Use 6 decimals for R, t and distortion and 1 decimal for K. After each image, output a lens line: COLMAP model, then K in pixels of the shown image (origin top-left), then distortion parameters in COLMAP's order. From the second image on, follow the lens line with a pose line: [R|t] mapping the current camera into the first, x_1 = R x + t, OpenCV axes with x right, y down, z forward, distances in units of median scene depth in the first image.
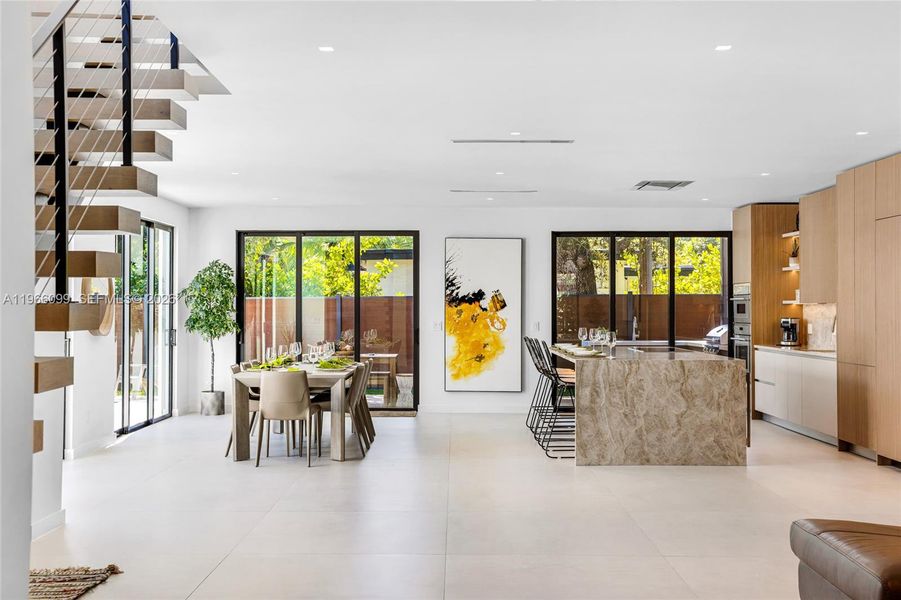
lens RADIAL K [[1043.8, 0, 450.5], [0, 1043.8, 300.0], [0, 0, 1]] dist [-0.009785, 0.008139]
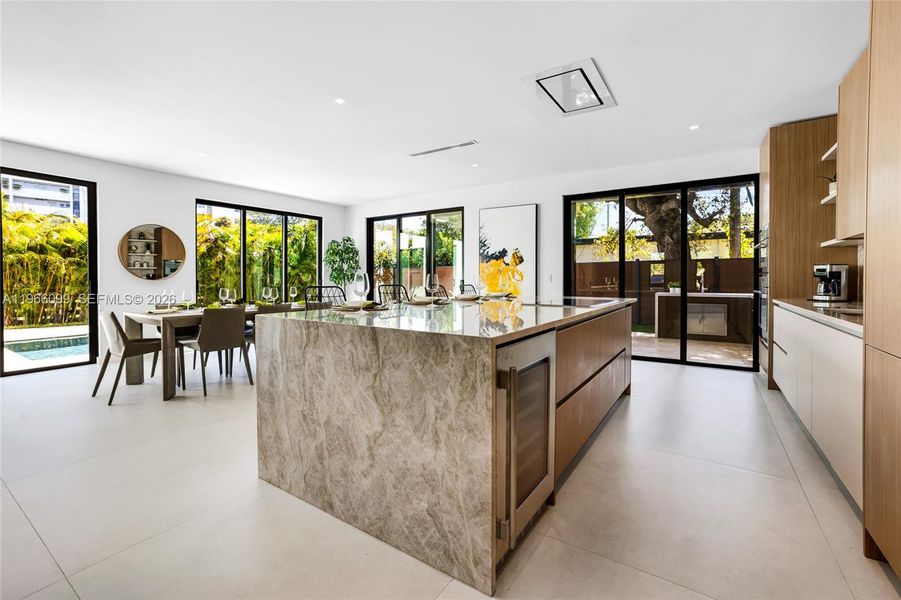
lens RADIAL K [[392.8, 0, 447.4], [0, 392.8, 290.2], [0, 0, 1]] dist [-0.021828, 0.000209]
pose [[0.834132, 0.015434, -0.551349, 0.245335], [0.005389, 0.999333, 0.036126, 0.023972], [0.551539, -0.033105, 0.833492, 0.607675]]
